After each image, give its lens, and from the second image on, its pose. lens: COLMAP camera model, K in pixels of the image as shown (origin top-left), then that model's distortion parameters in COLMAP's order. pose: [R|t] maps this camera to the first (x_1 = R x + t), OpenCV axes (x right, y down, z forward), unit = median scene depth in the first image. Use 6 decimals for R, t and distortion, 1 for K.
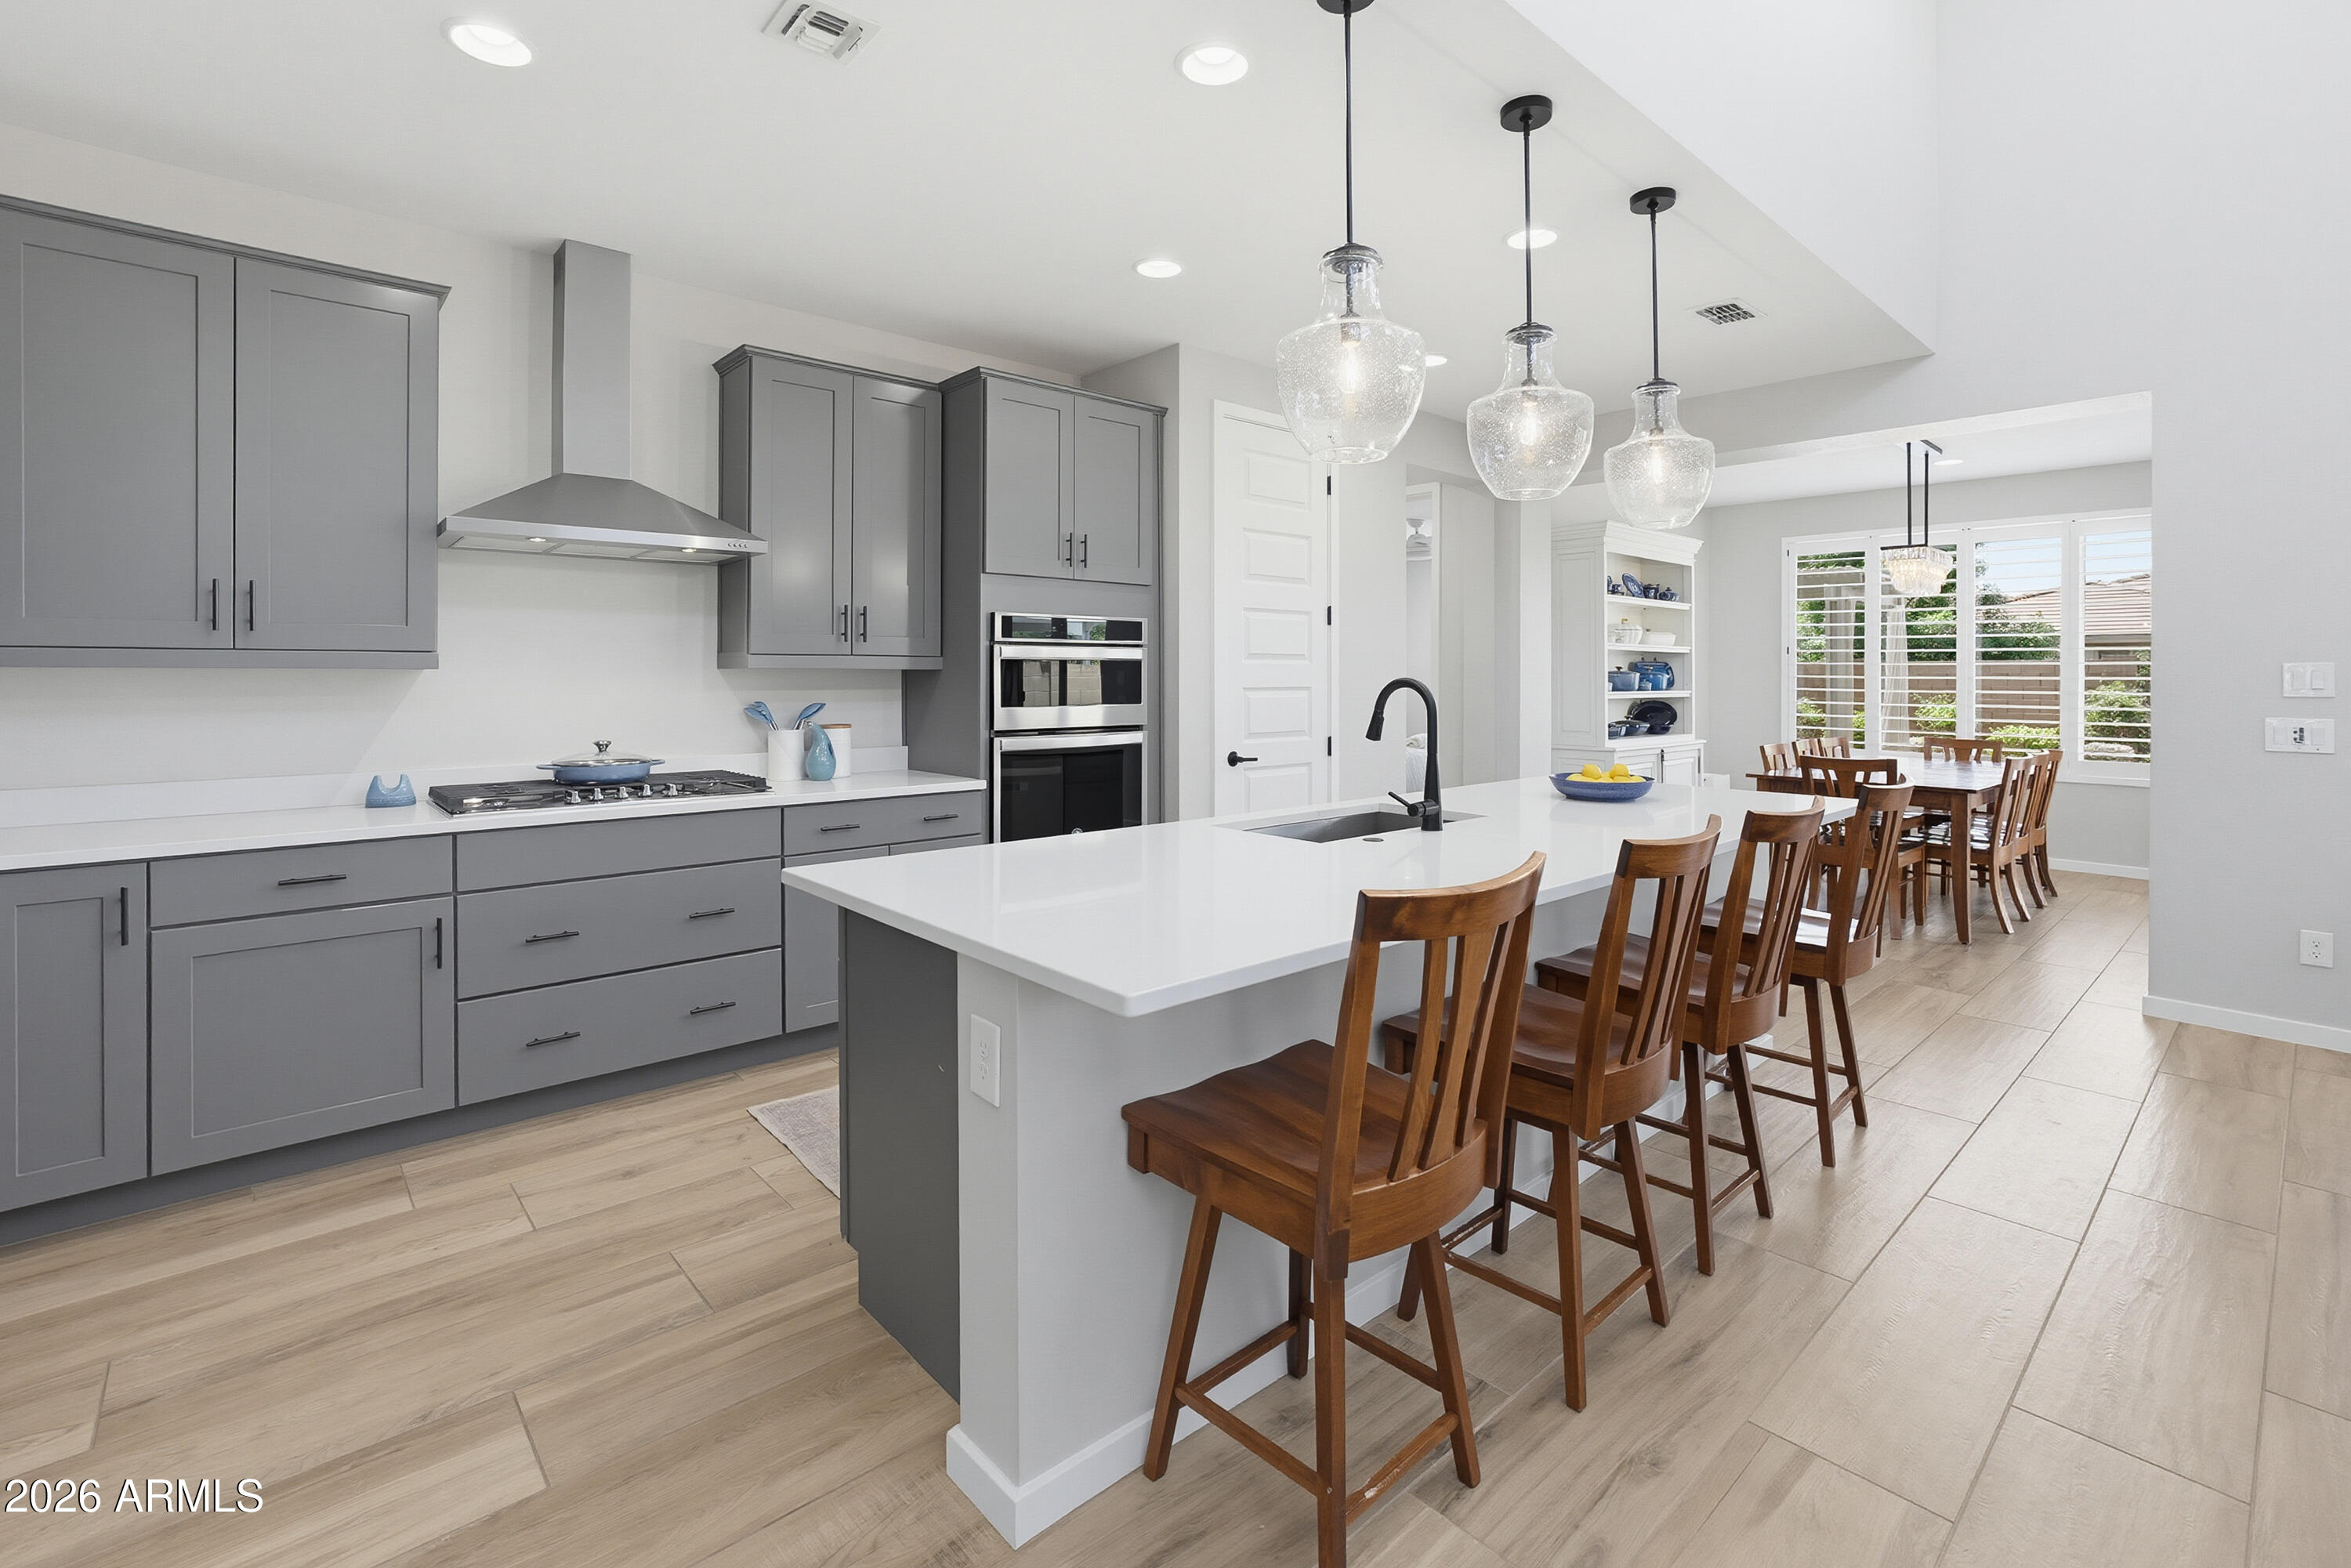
lens RADIAL K [[1060.0, 0, 1146.3], [0, 1060.0, 682.5], [0, 0, 1]] dist [-0.029542, 0.013034]
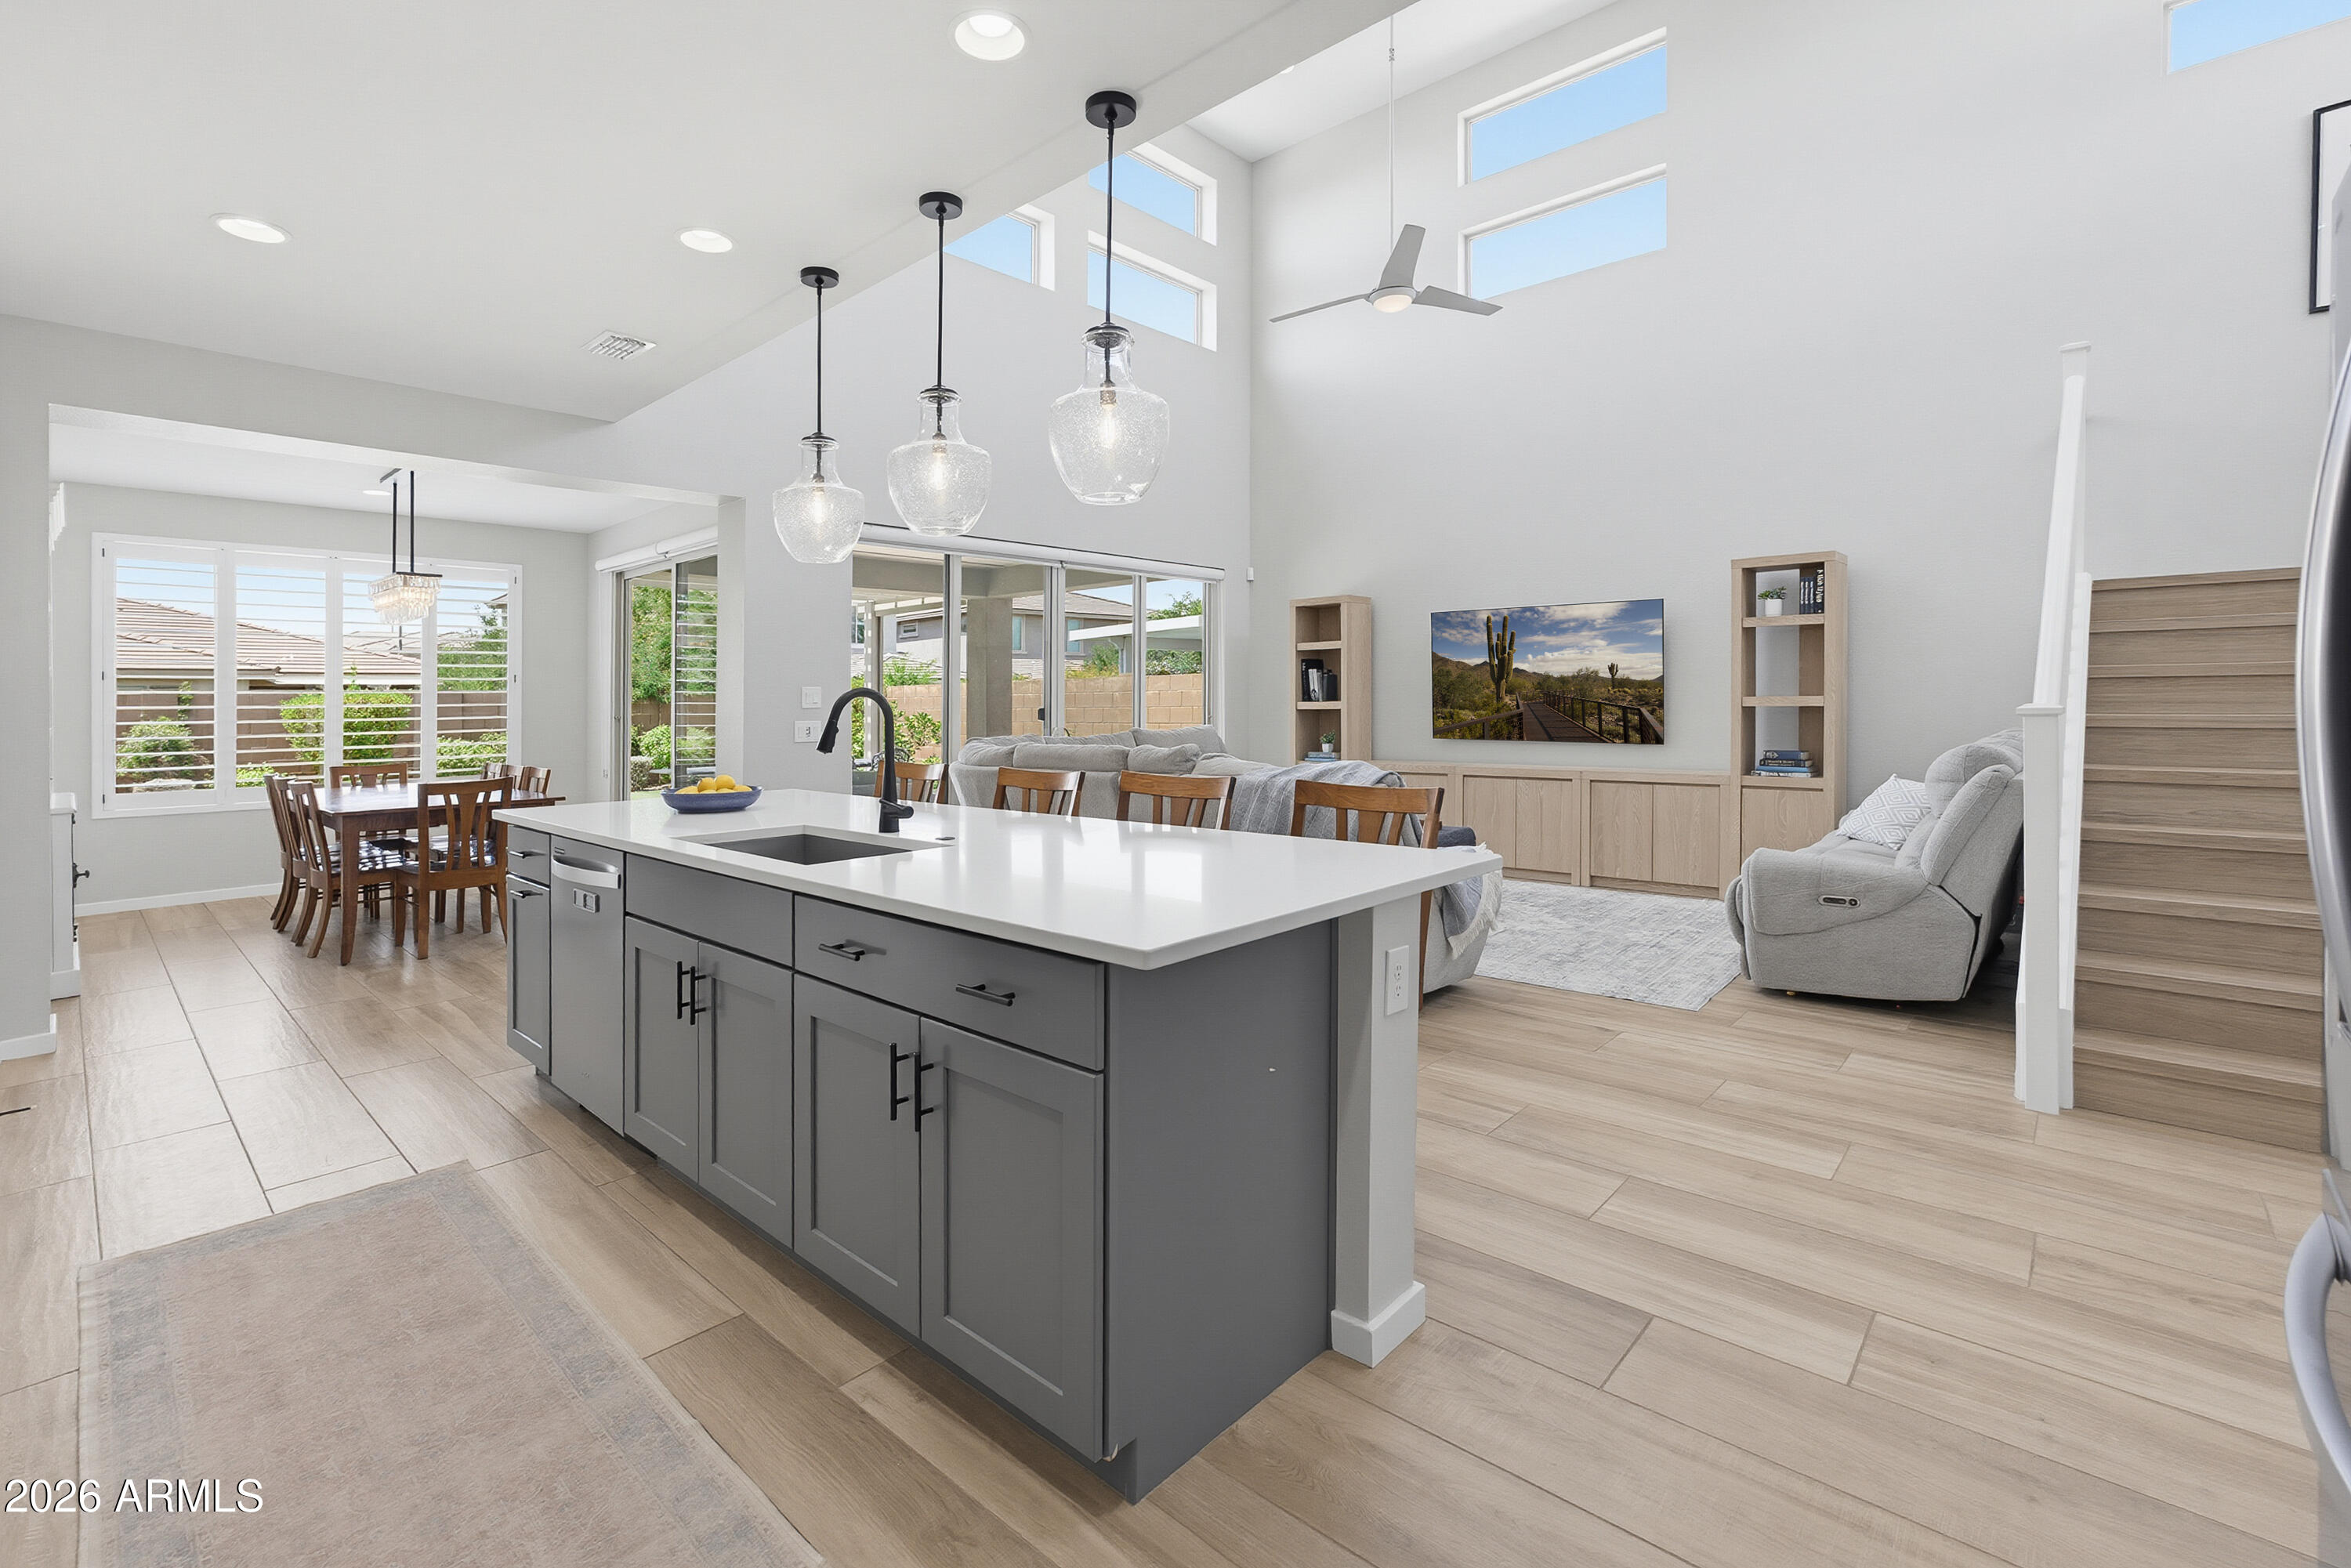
lens RADIAL K [[1060.0, 0, 1184.5], [0, 1060.0, 721.2], [0, 0, 1]] dist [-0.029542, 0.013034]
pose [[-0.124450, -0.020940, 0.992005, -0.580934], [0.022088, 0.999471, 0.023868, 0.007800], [-0.991980, 0.024882, -0.123922, 0.591784]]
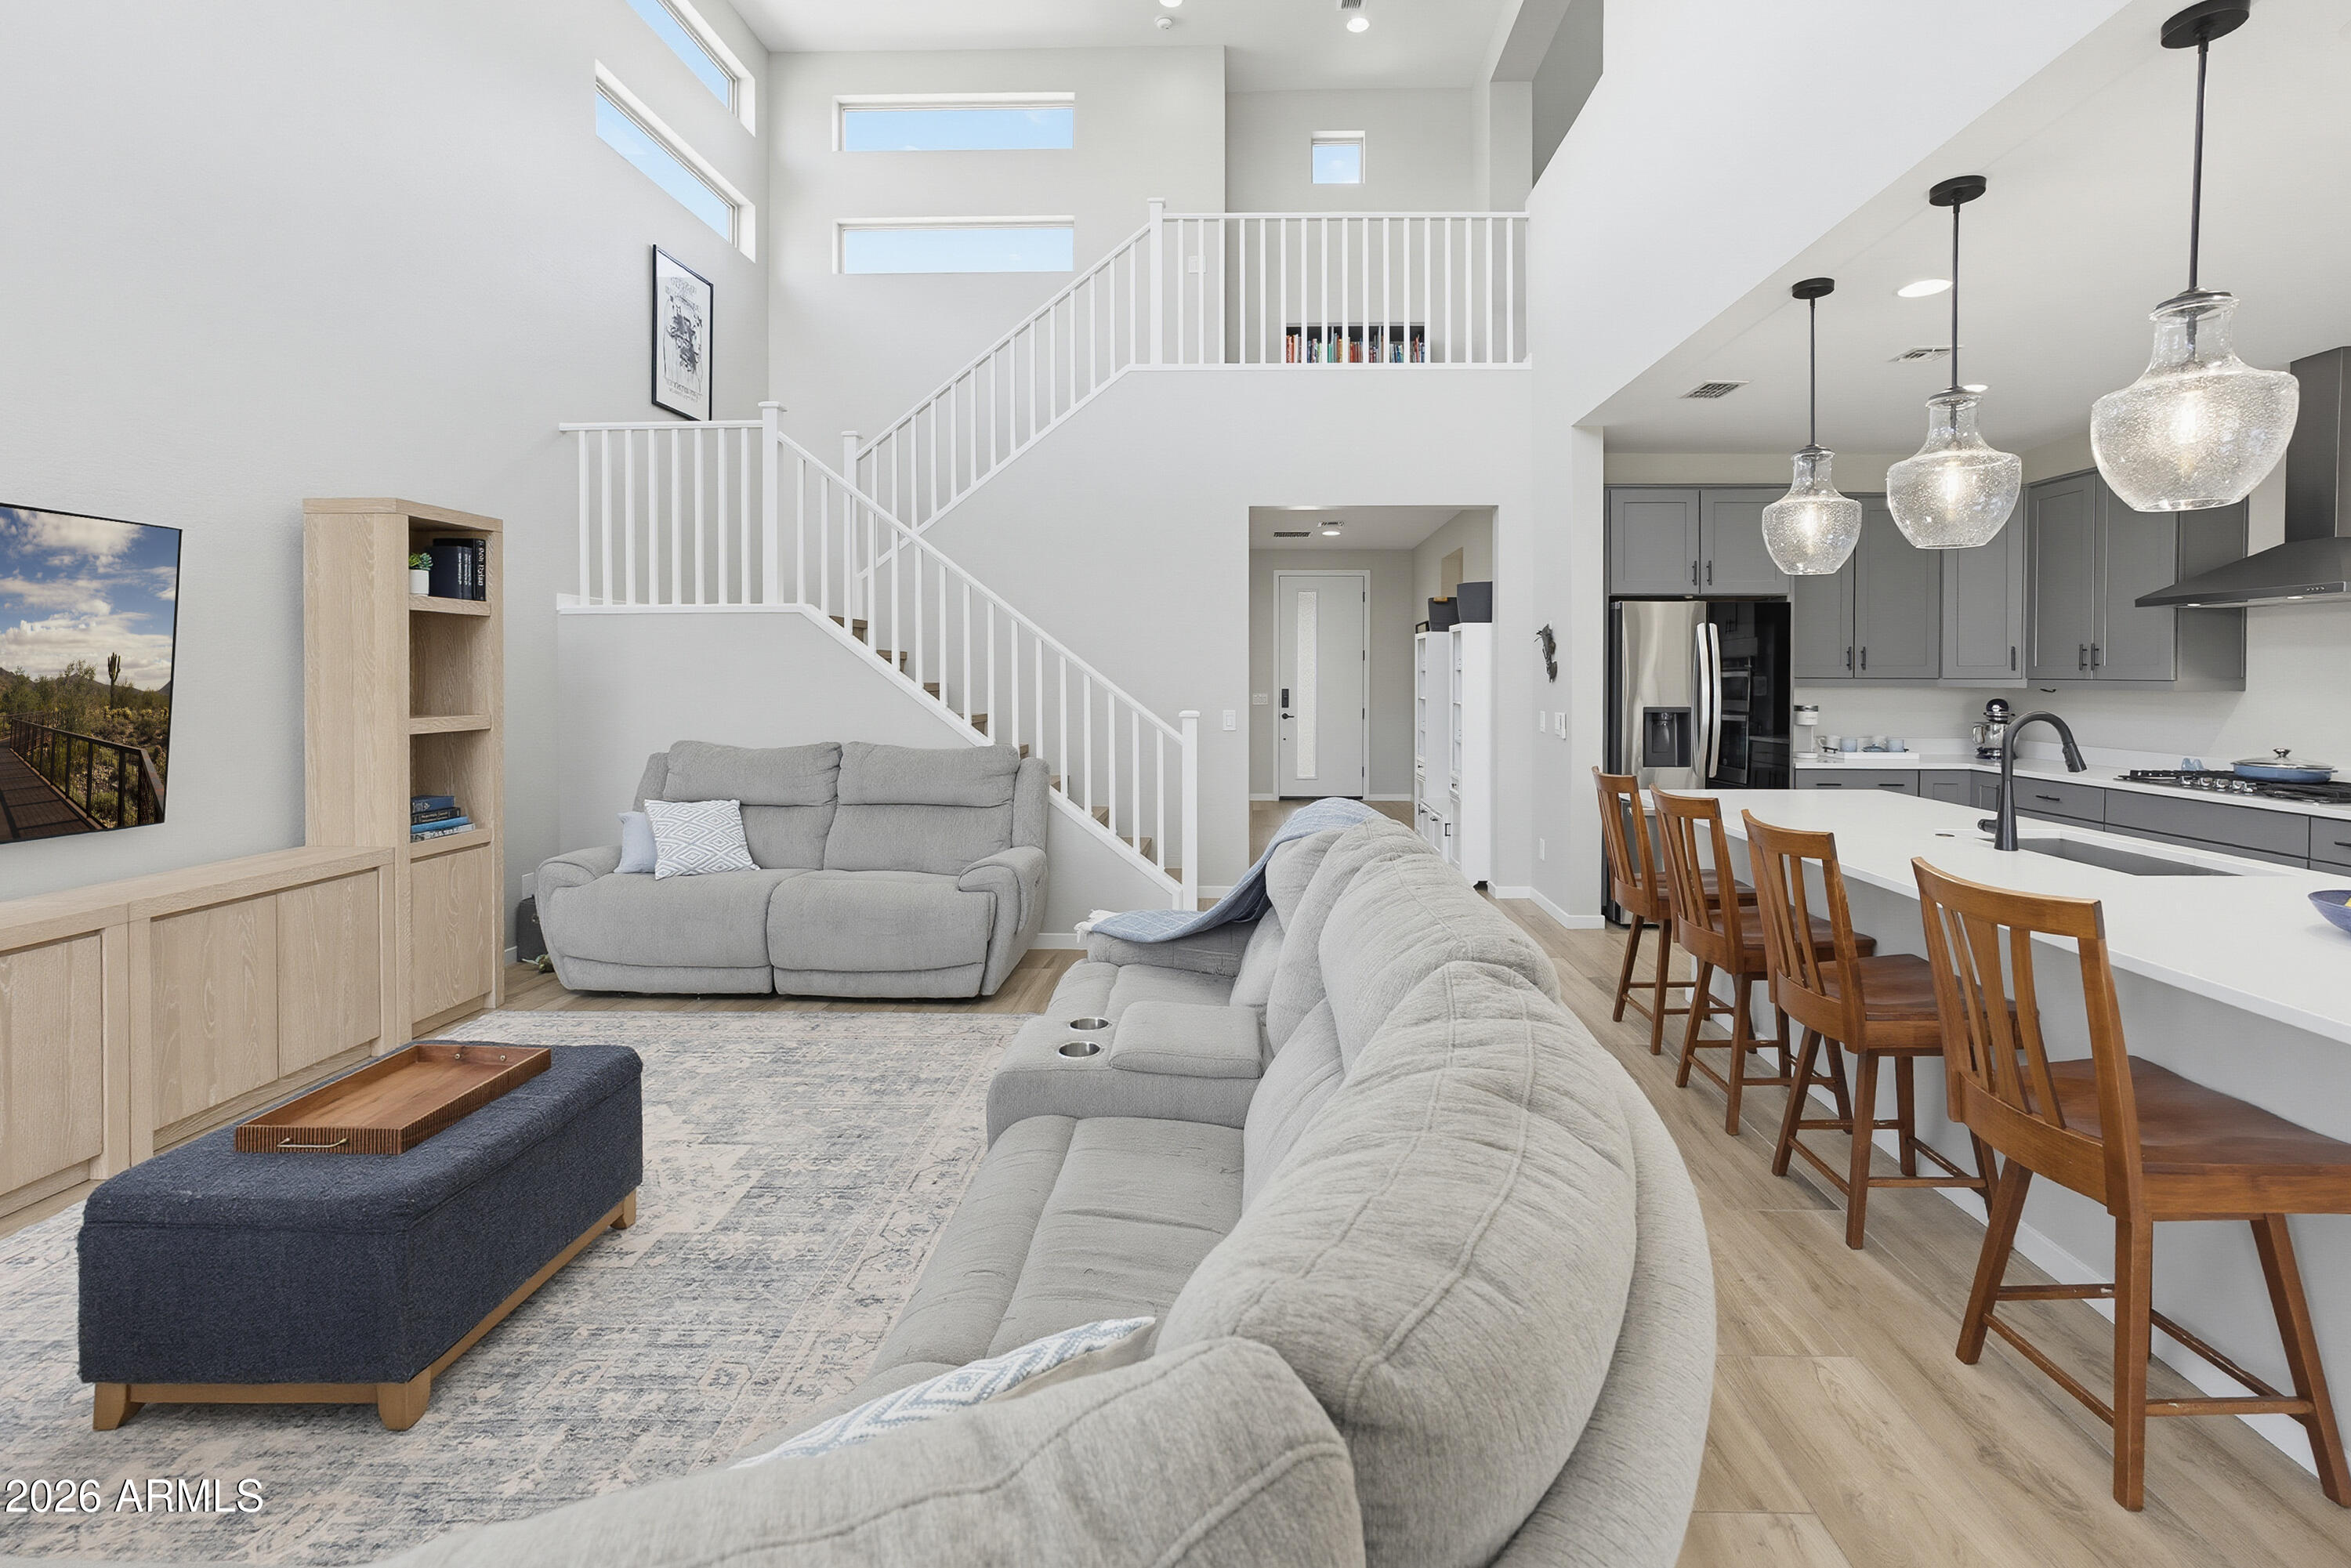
lens RADIAL K [[1060.0, 0, 1238.7], [0, 1060.0, 695.4], [0, 0, 1]] dist [-0.029542, 0.013034]
pose [[-0.682516, 0.016147, -0.730693, 1.097359], [-0.007091, 0.999563, 0.028712, -0.029015], [0.730837, 0.024778, -0.682103, 0.813118]]
